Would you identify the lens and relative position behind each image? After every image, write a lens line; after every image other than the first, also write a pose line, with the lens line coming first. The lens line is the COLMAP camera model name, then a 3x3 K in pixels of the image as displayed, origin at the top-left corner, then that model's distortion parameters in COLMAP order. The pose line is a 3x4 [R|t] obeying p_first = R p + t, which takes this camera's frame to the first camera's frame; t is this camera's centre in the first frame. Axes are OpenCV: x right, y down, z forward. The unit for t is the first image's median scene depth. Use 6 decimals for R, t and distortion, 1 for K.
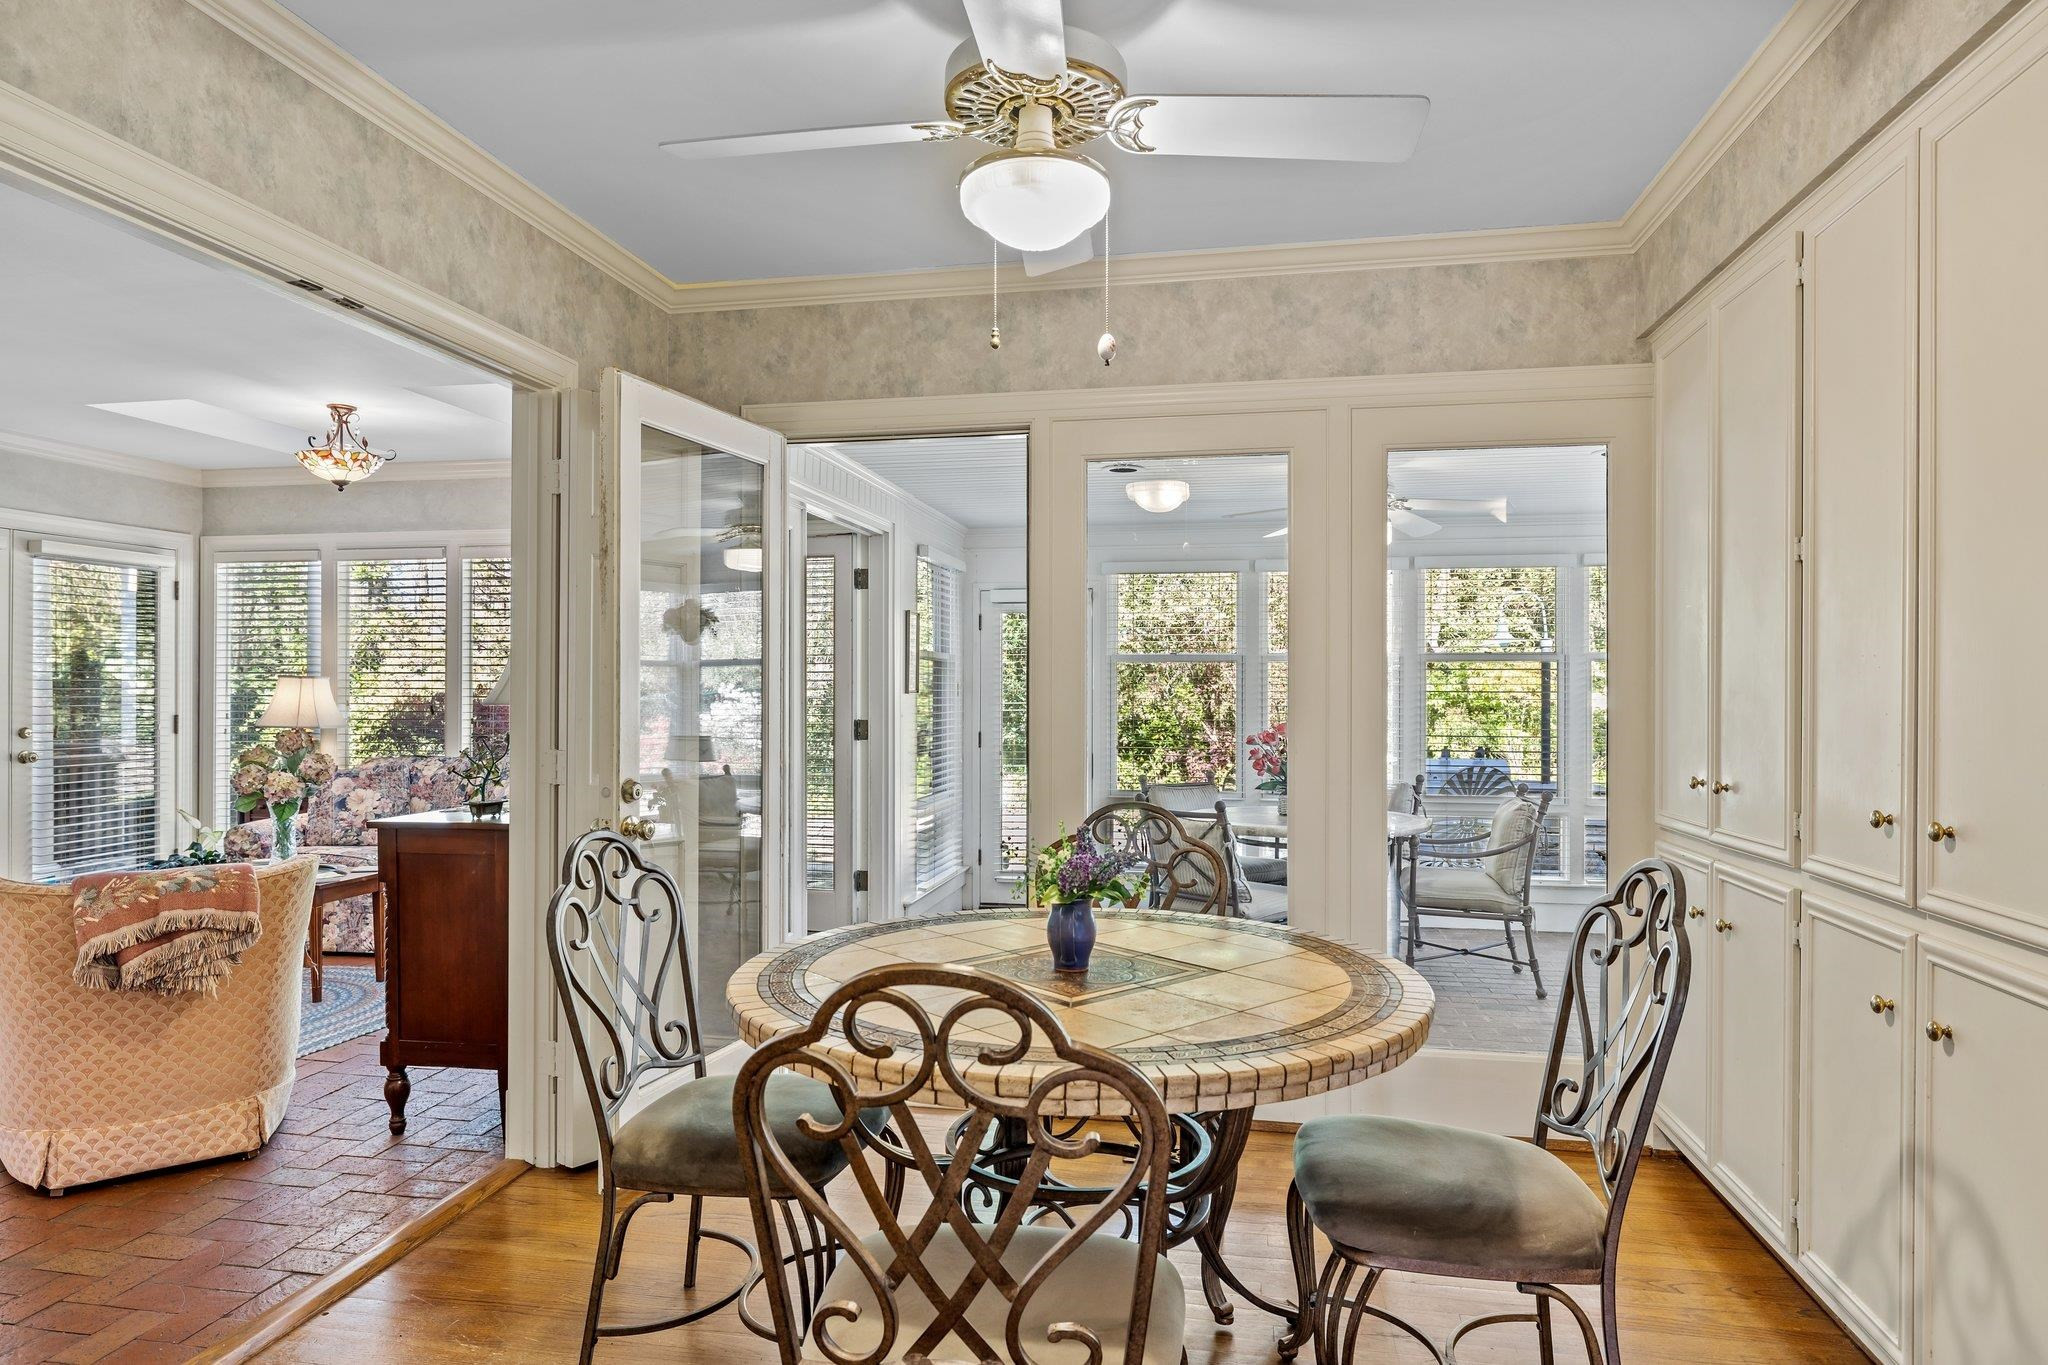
lens RADIAL K [[1191.4, 0, 1022.7], [0, 1191.4, 694.4], [0, 0, 1]] dist [-0.002180, 0.000475]
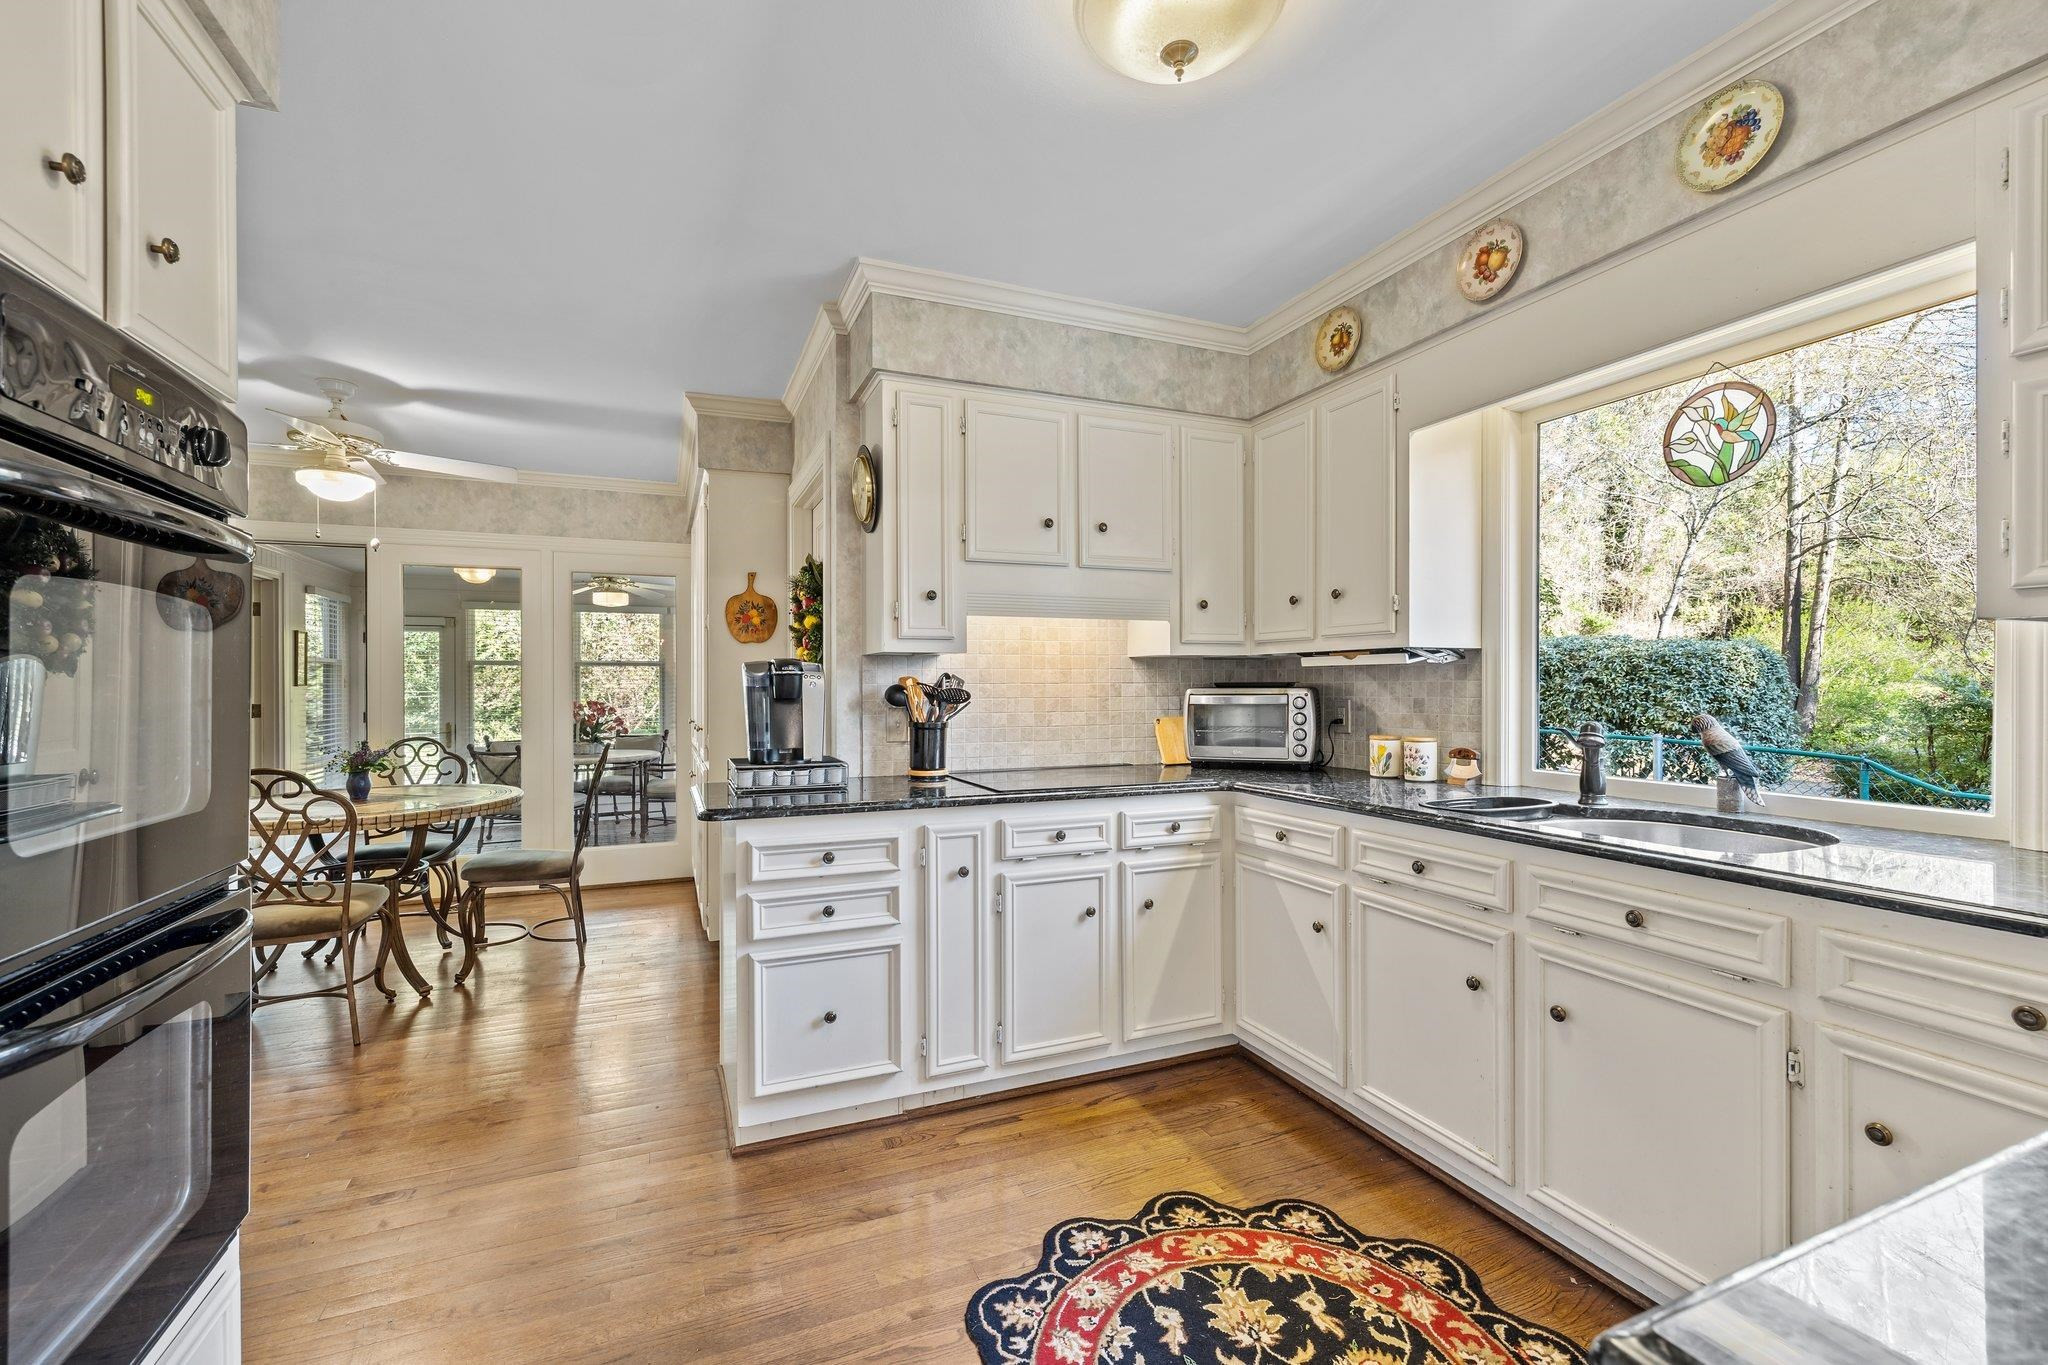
lens RADIAL K [[858.7, 0, 1018.2], [0, 858.7, 684.8], [0, 0, 1]] dist [0.002129, 0.000478]
pose [[0.835678, -0.004315, 0.549202, 0.126189], [0.004219, 0.999990, 0.001438, 0.000153], [-0.549203, 0.001115, 0.835688, -0.745033]]
